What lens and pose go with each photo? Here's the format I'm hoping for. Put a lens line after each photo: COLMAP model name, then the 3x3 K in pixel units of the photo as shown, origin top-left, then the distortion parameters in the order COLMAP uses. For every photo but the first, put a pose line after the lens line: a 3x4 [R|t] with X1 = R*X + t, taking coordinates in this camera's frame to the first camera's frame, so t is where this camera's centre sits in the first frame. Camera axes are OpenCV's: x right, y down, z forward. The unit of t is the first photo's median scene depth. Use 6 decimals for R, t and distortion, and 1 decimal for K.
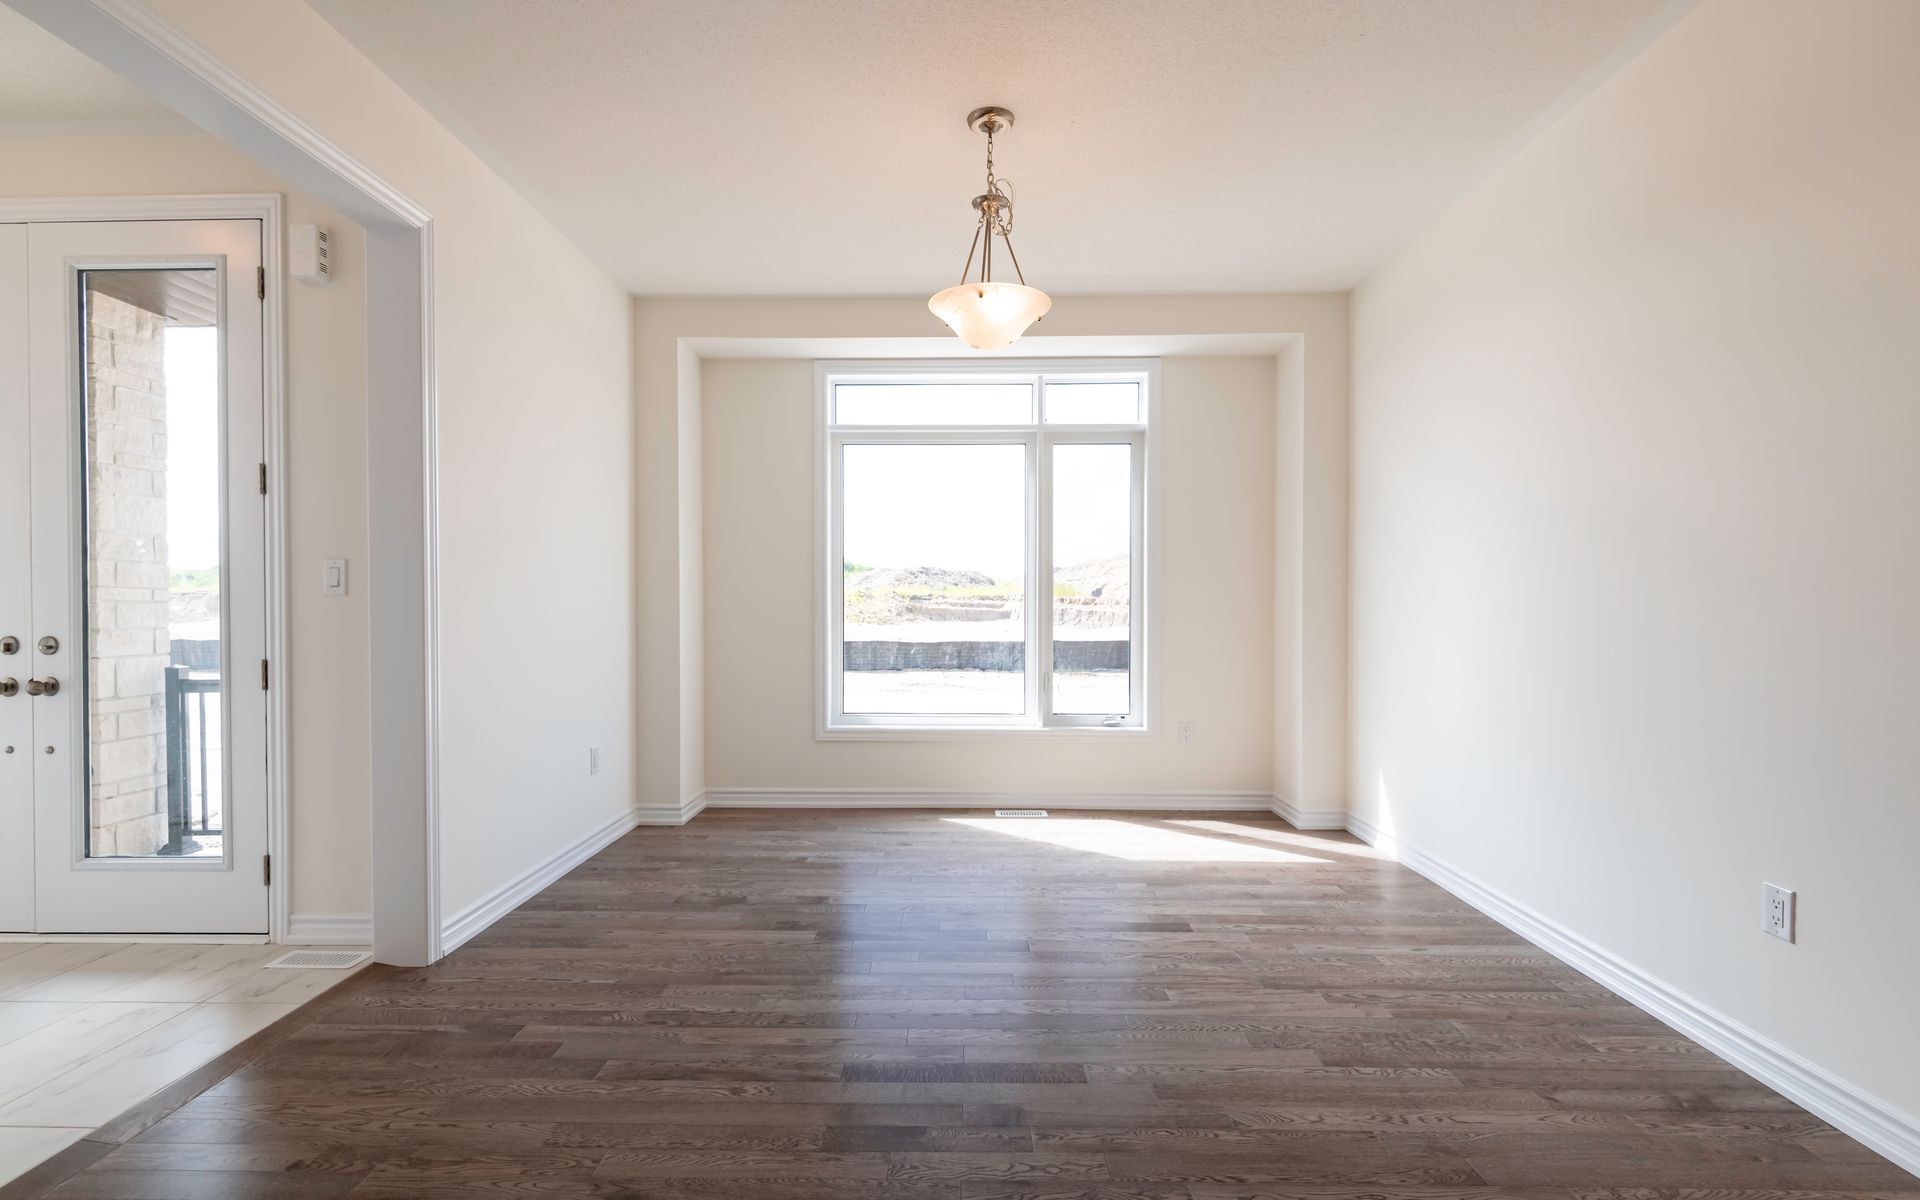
lens RADIAL K [[877.9, 0, 944.4], [0, 877.9, 613.7], [0, 0, 1]] dist [0.008755, -0.005068]
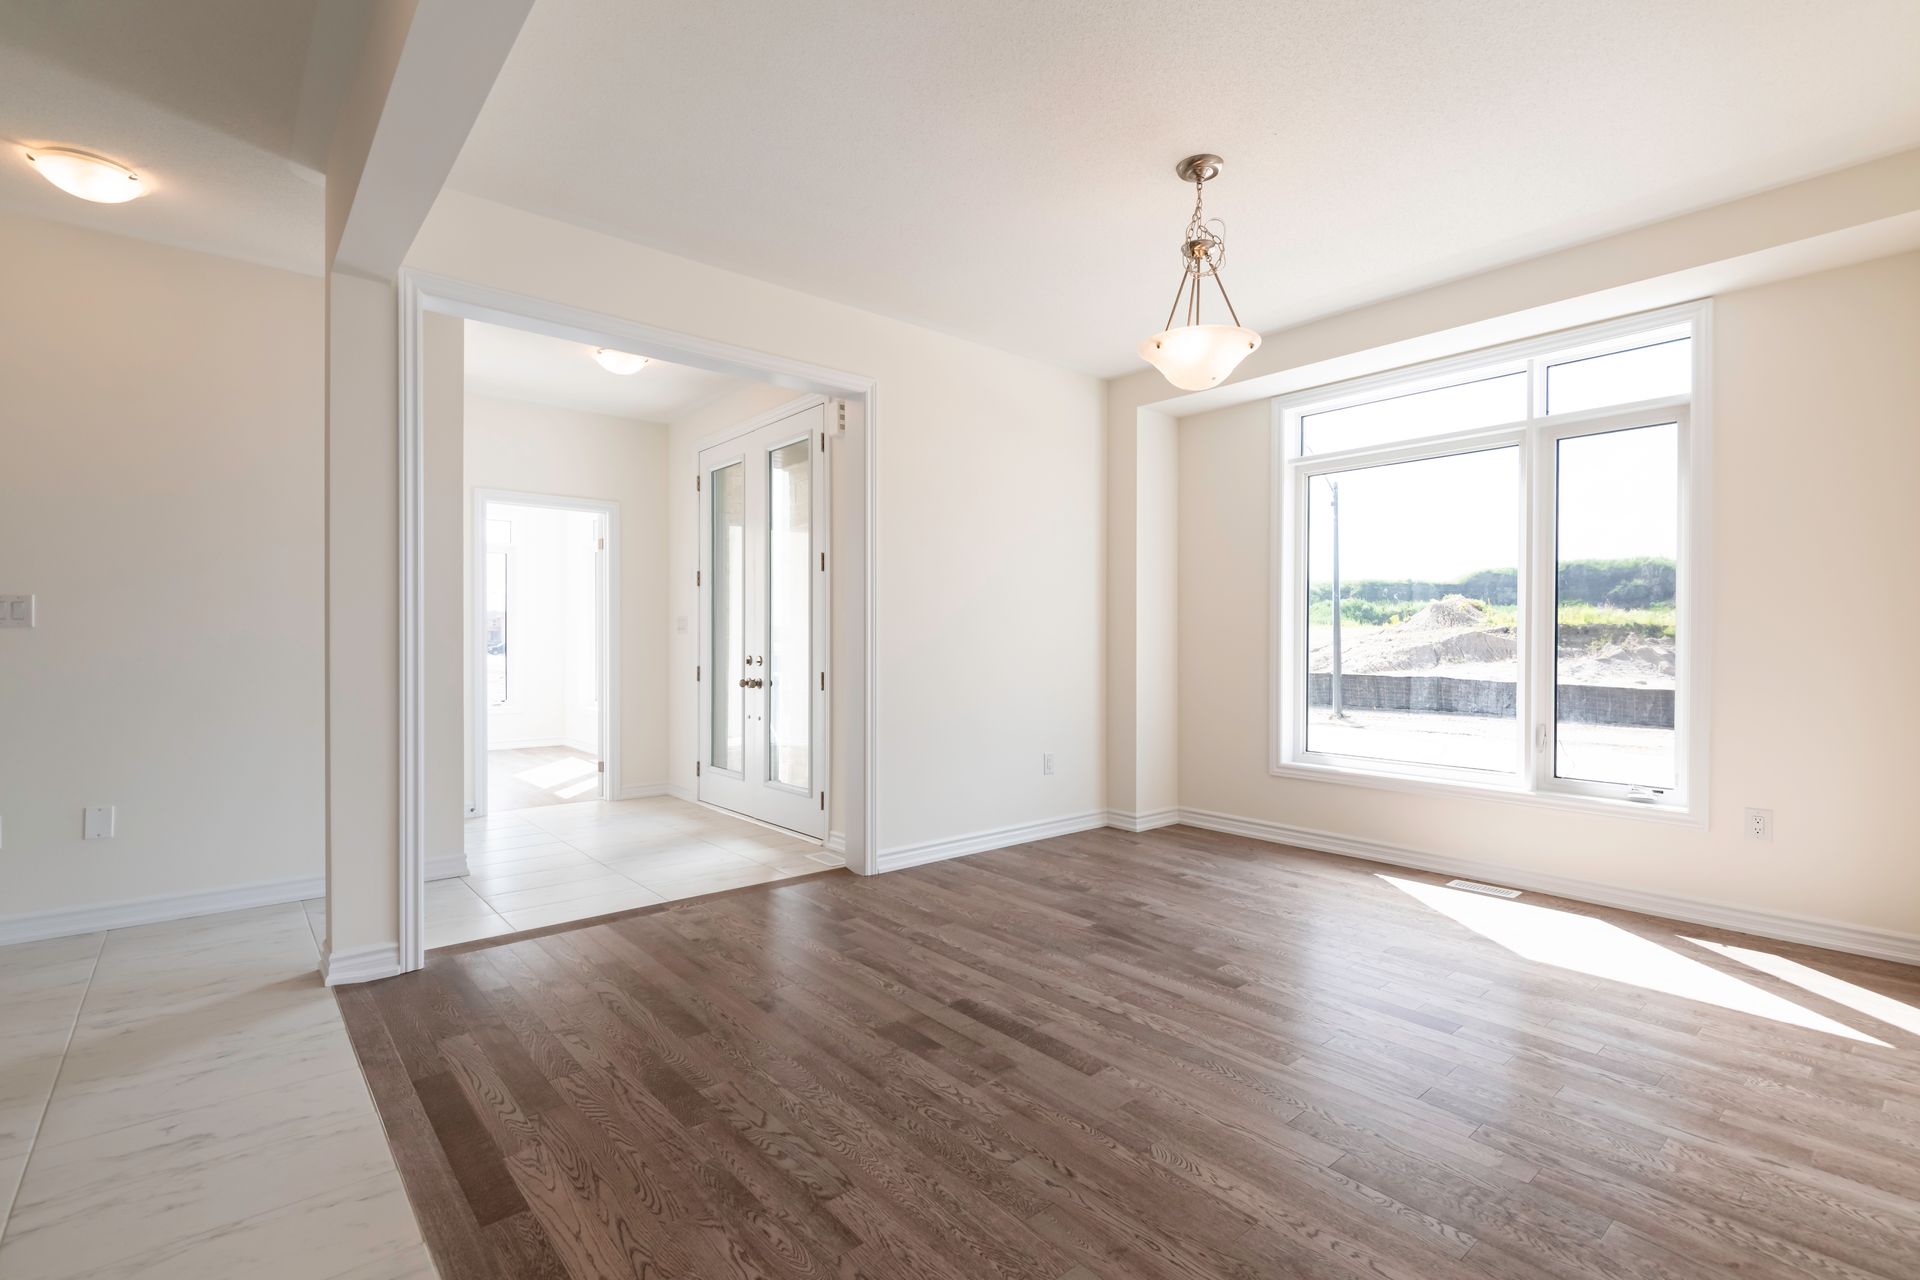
lens RADIAL K [[876.2, 0, 971.6], [0, 876.2, 643.9], [0, 0, 1]] dist [0.001198, -0.002204]
pose [[0.666922, 0.003203, -0.745121, 0.622786], [-0.010452, 0.999933, -0.005056, 0.005432], [0.745054, 0.011160, 0.666910, 0.118123]]
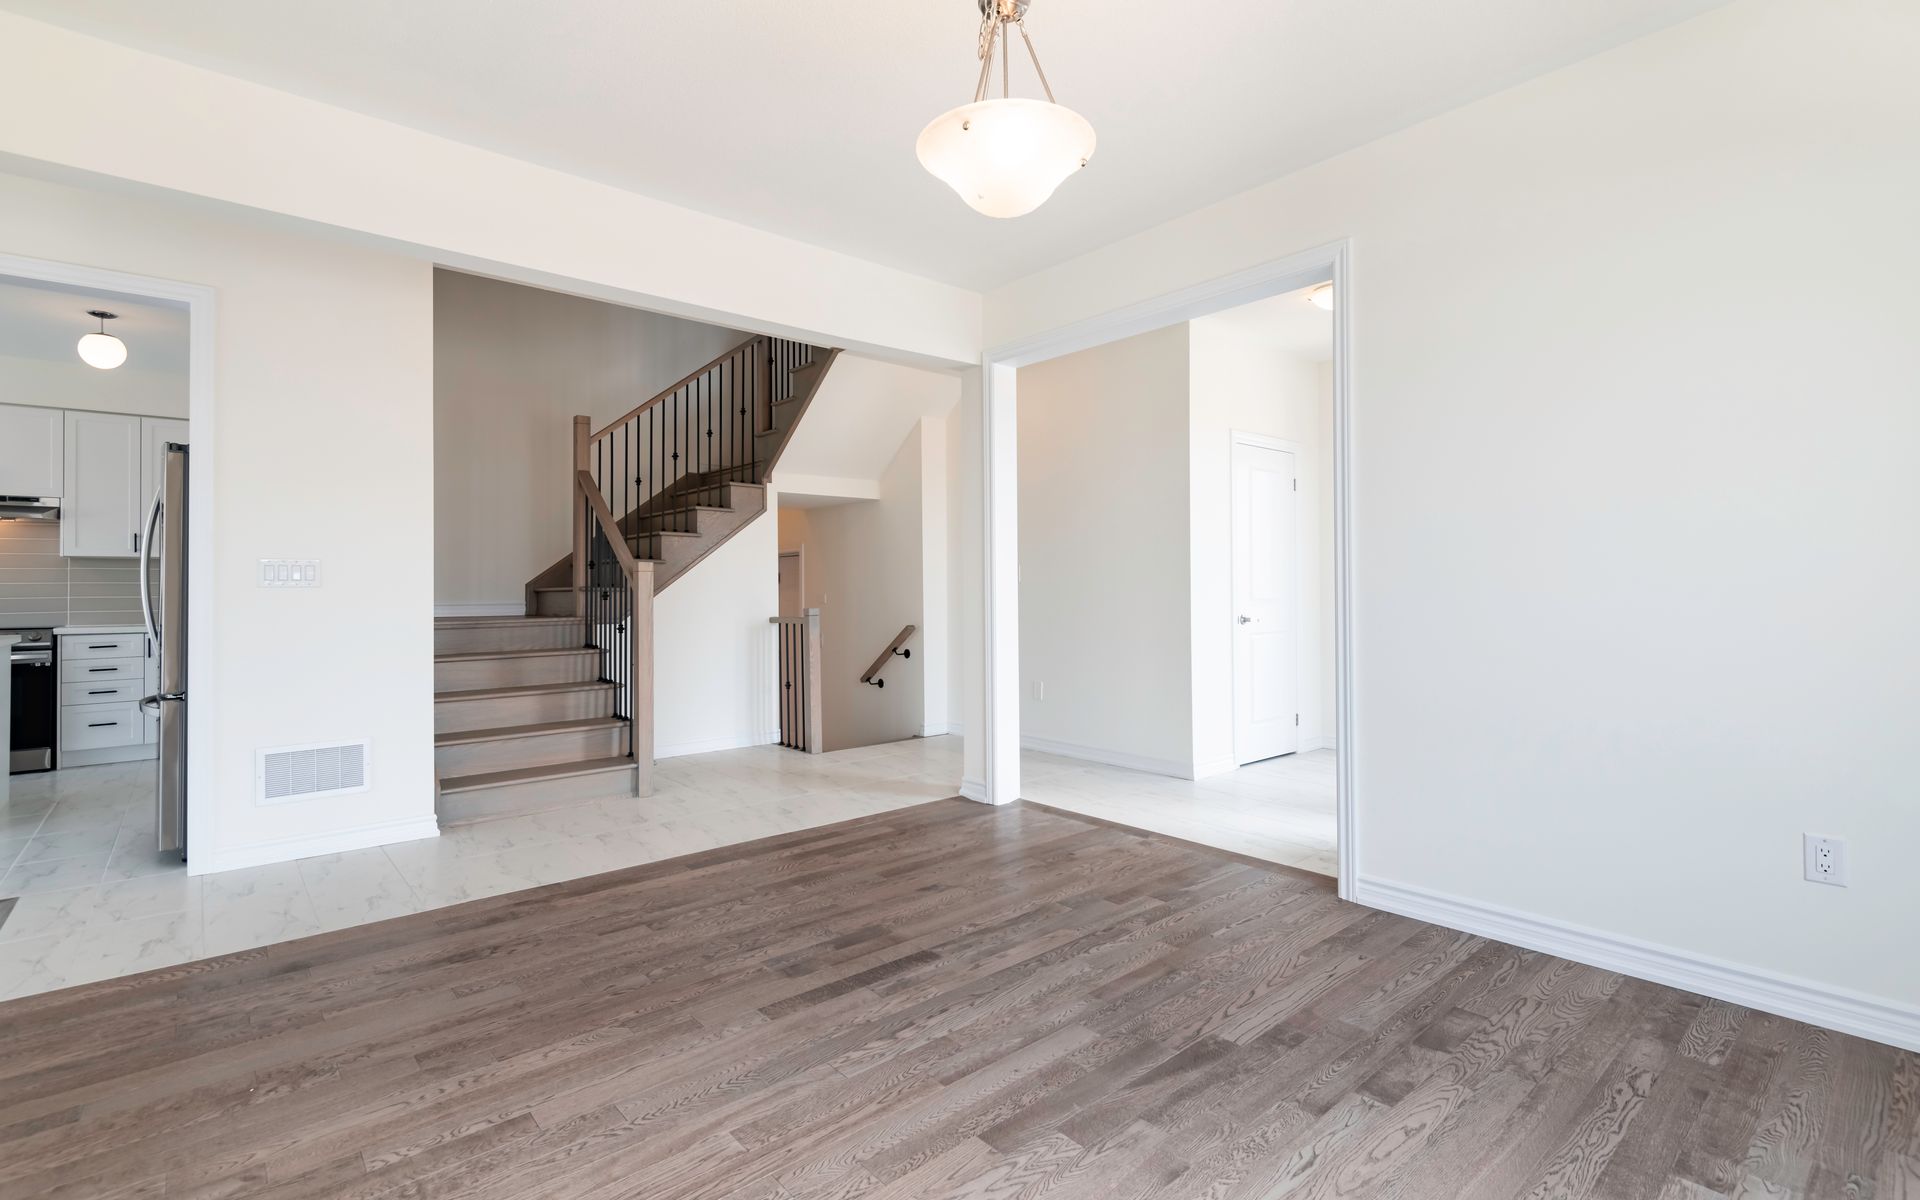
lens RADIAL K [[877.9, 0, 941.9], [0, 877.9, 600.9], [0, 0, 1]] dist [0.008755, -0.005068]
pose [[-0.750093, 0.016061, -0.661138, 0.515842], [-0.000551, 0.999690, 0.024910, -0.011235], [0.661332, 0.019049, -0.749851, 1.424588]]
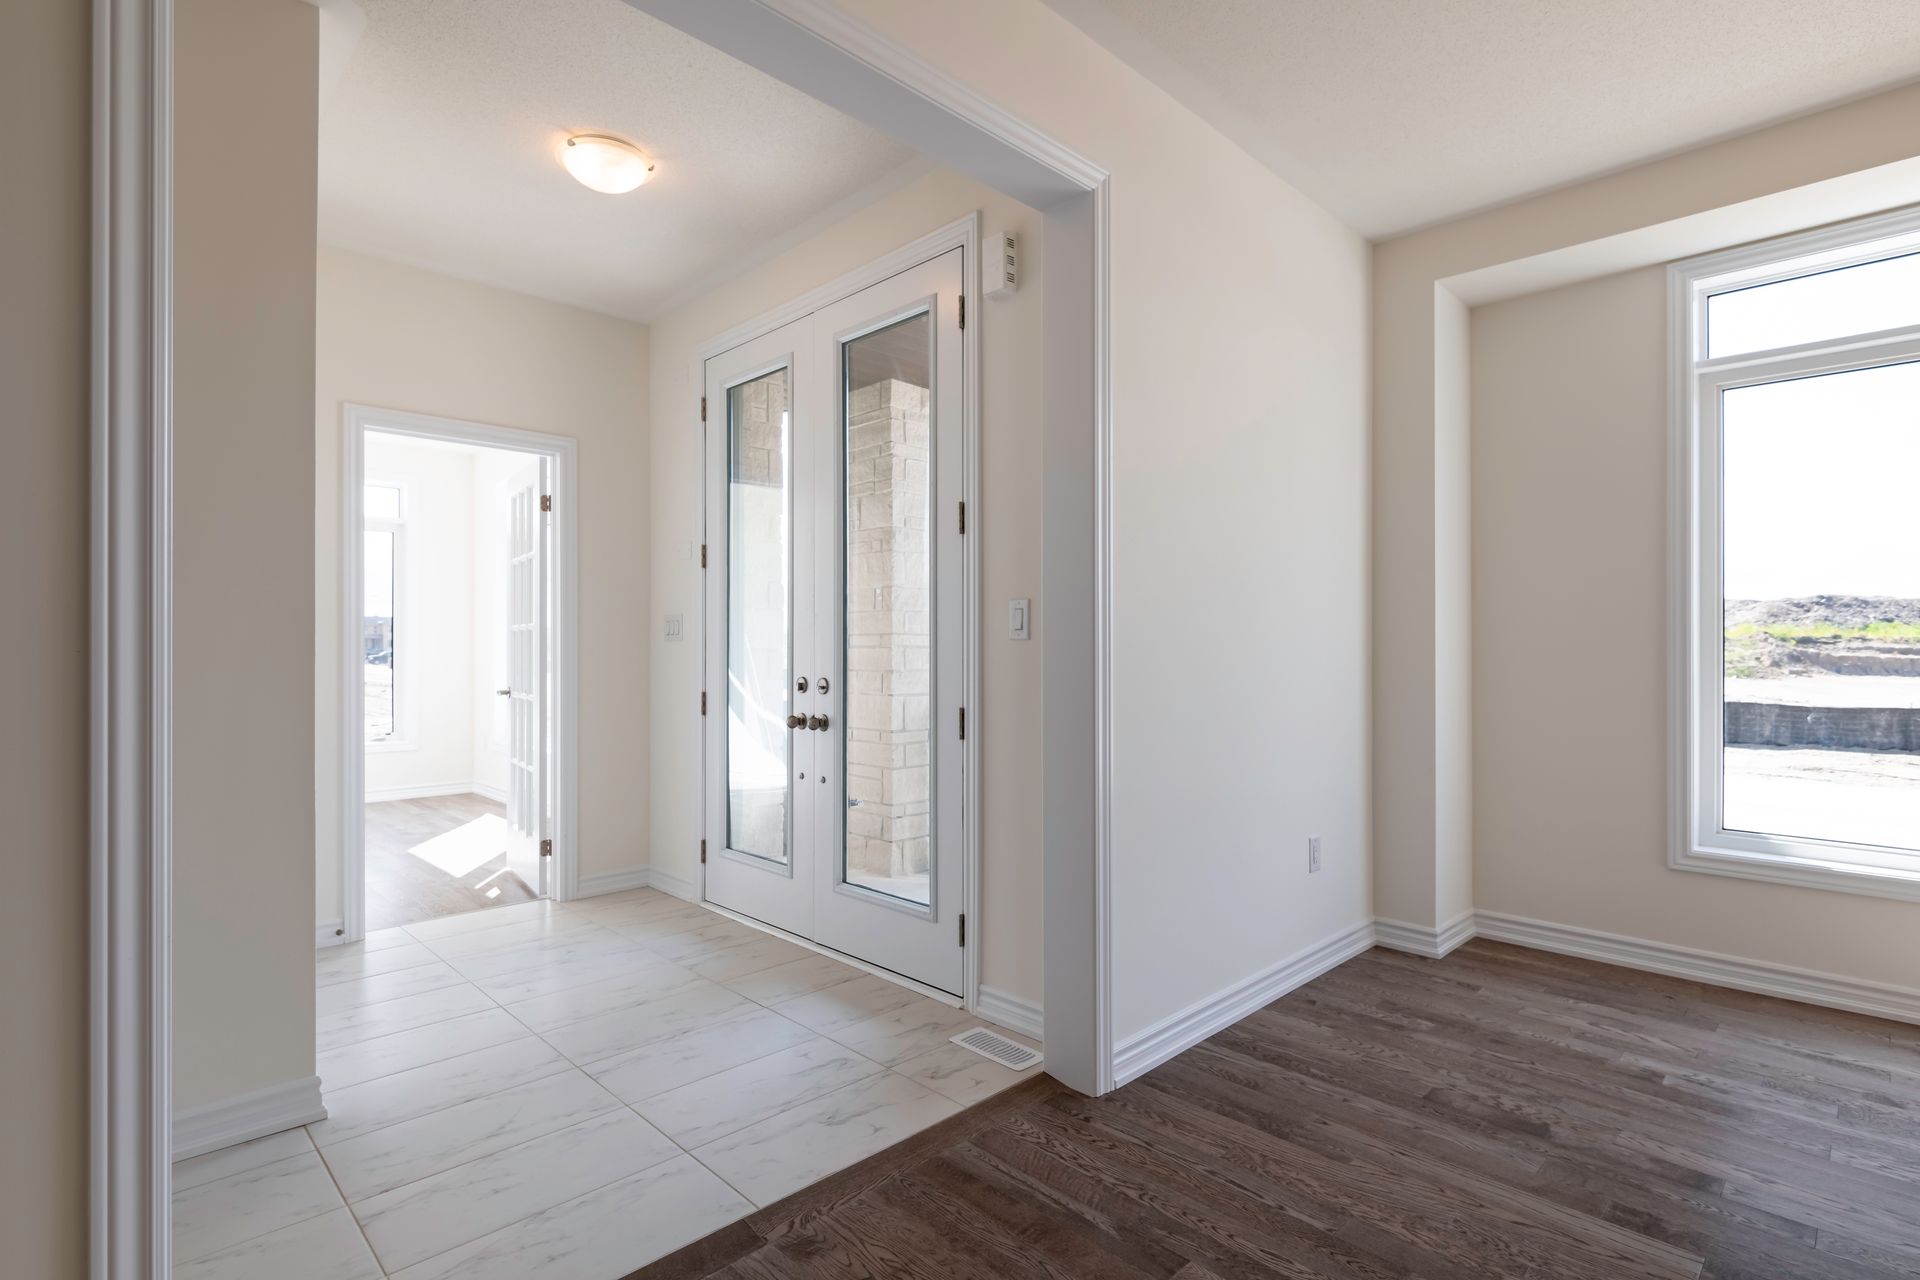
lens RADIAL K [[918.8, 0, 948.9], [0, 918.8, 646.5], [0, 0, 1]] dist [-0.000531, -0.005852]
pose [[0.709737, -0.000071, -0.704467, -0.083927], [-0.009433, 0.999909, -0.009605, -0.004133], [0.704403, 0.013462, 0.709672, 0.284647]]
